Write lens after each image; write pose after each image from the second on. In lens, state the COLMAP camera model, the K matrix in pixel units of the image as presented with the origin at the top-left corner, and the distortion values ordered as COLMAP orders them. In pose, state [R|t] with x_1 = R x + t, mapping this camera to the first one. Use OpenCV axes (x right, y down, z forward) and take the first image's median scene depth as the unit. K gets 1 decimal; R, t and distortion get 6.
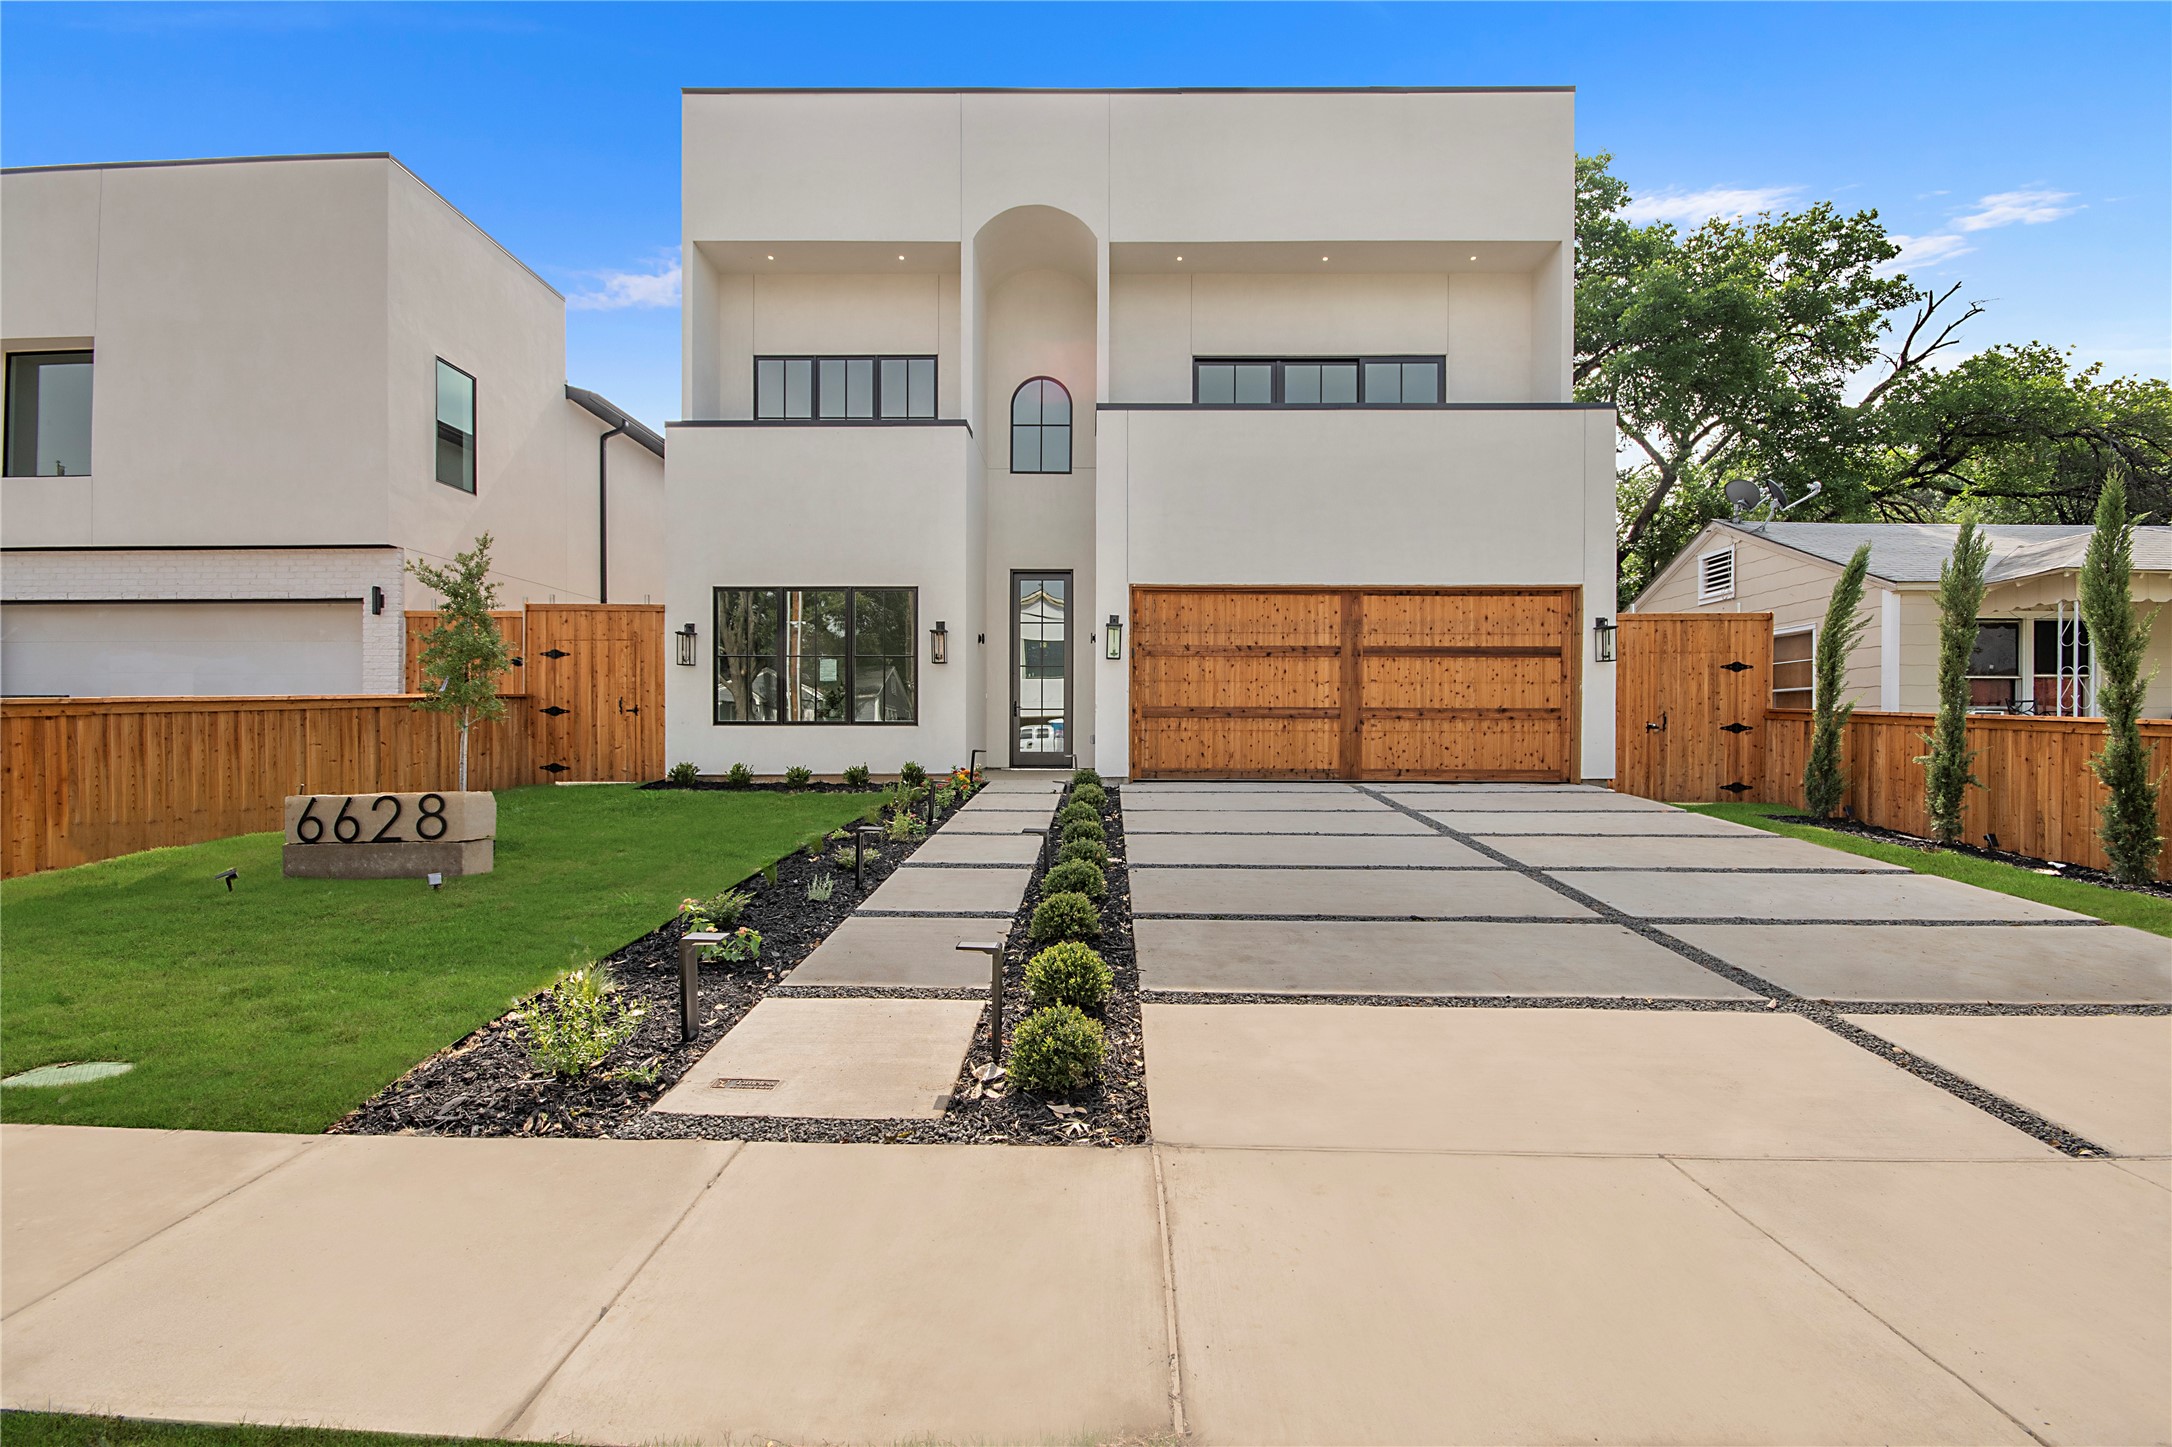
lens RADIAL K [[961.2, 0, 1084.9], [0, 961.2, 712.6], [0, 0, 1]] dist [0.002605, -0.007935]
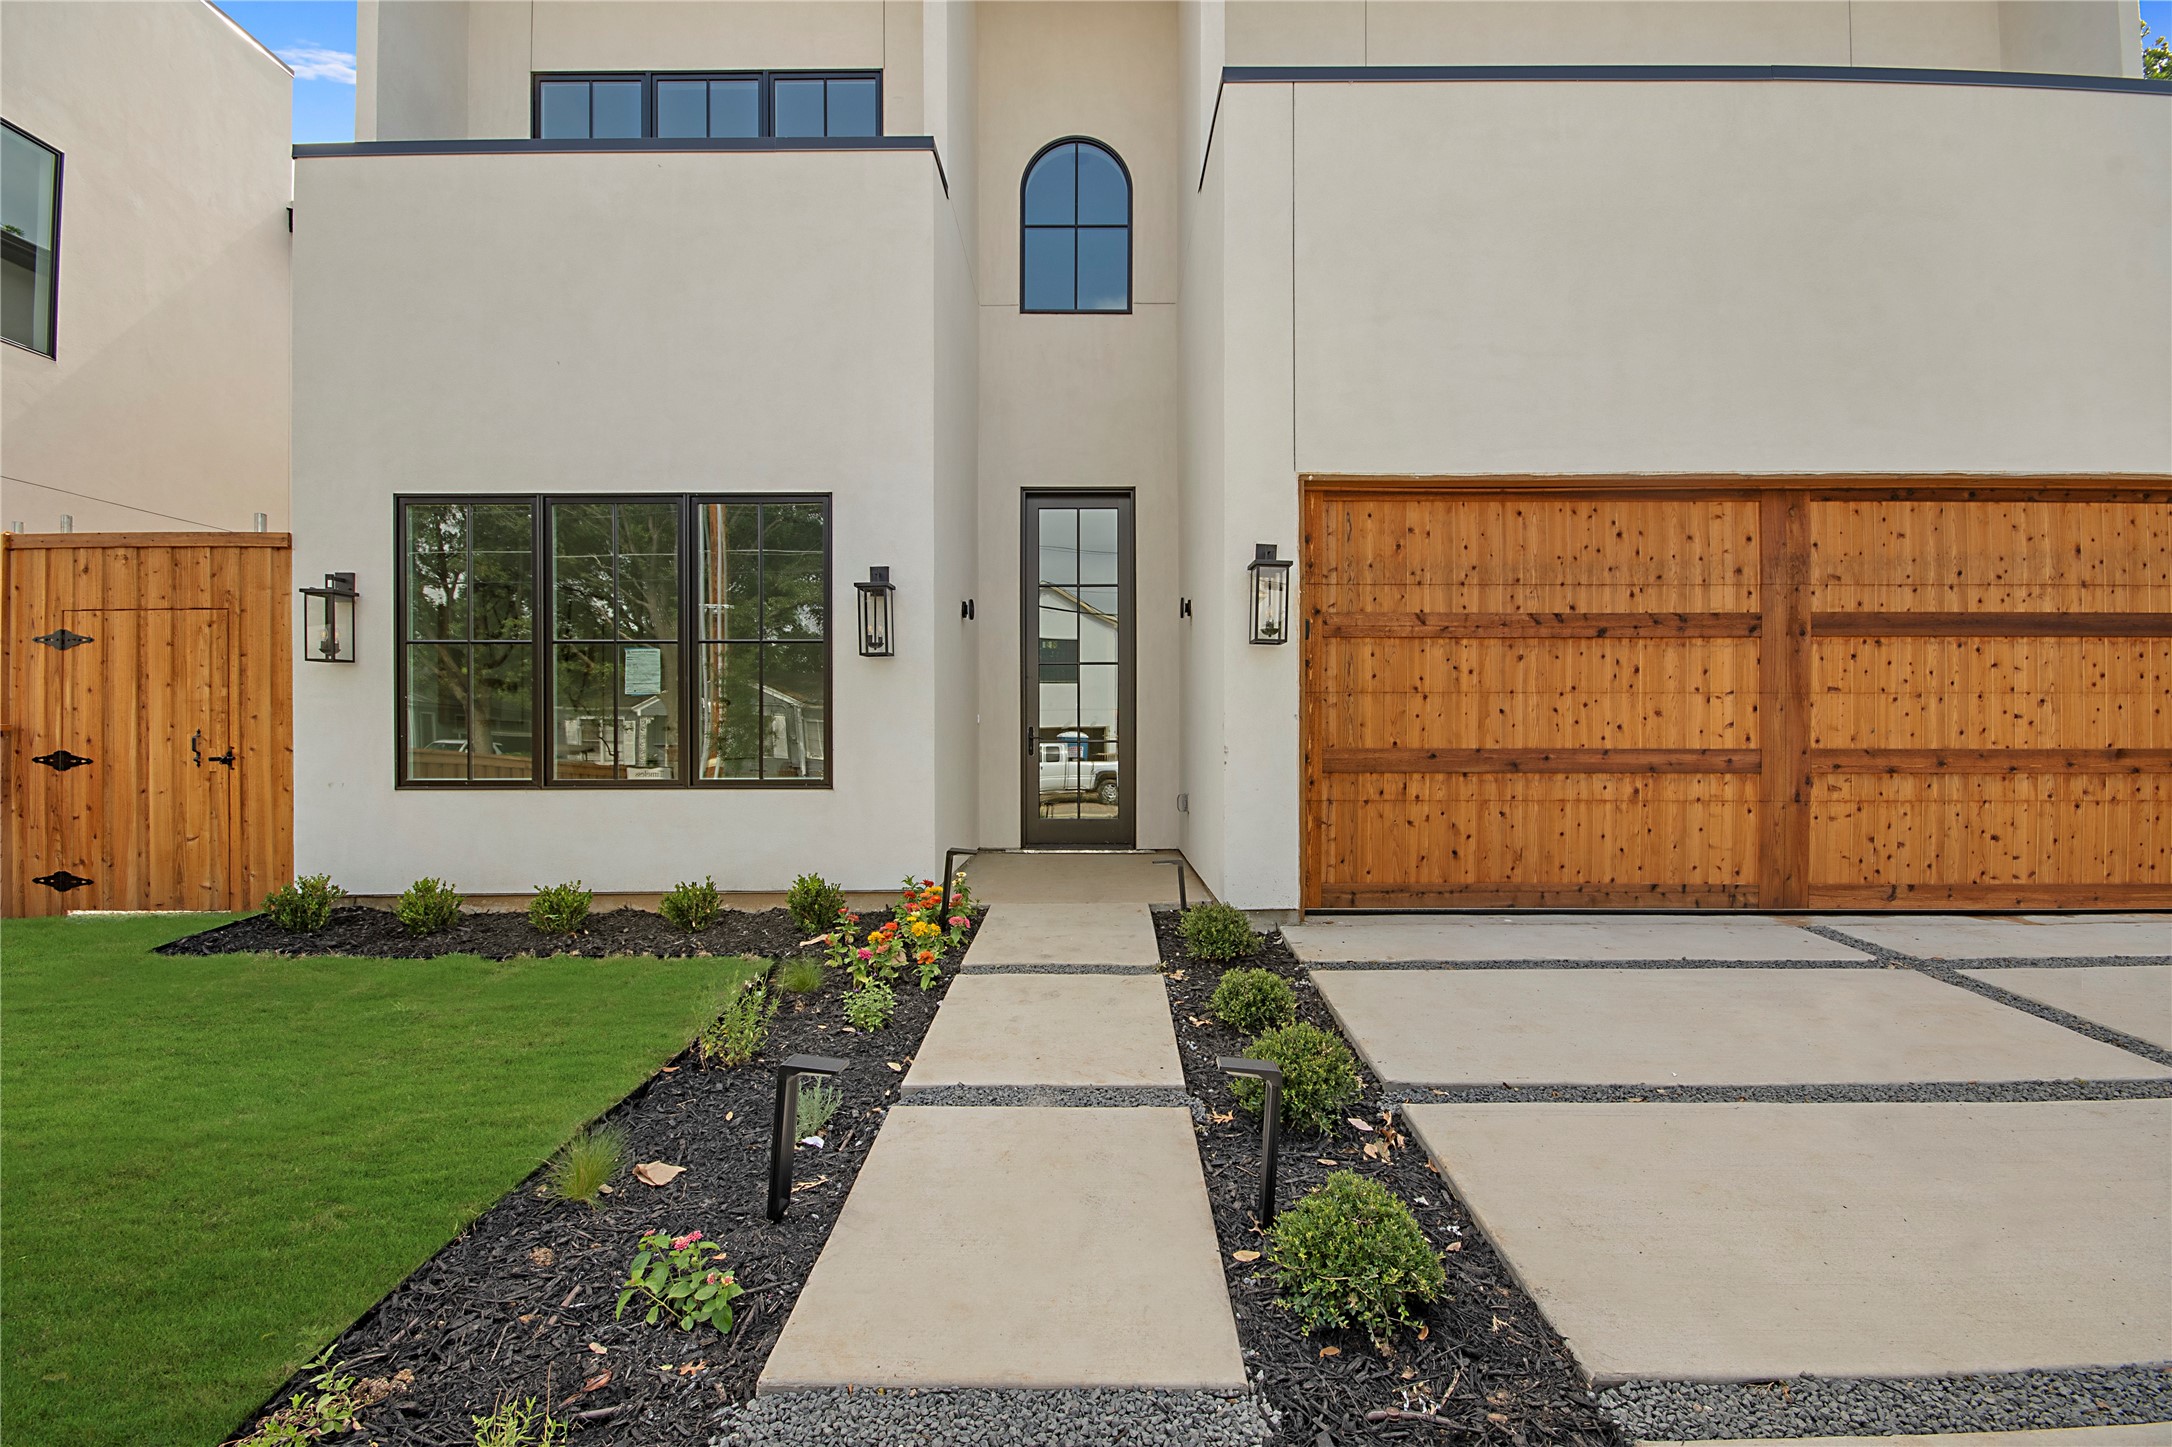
lens RADIAL K [[961.2, 0, 1087.9], [0, 961.2, 711.8], [0, 0, 1]] dist [0.002605, -0.007935]
pose [[0.999942, -0.004459, 0.009777, -0.055138], [0.004491, 0.999985, -0.003284, -0.022592], [-0.009763, 0.003328, 0.999947, 0.548086]]
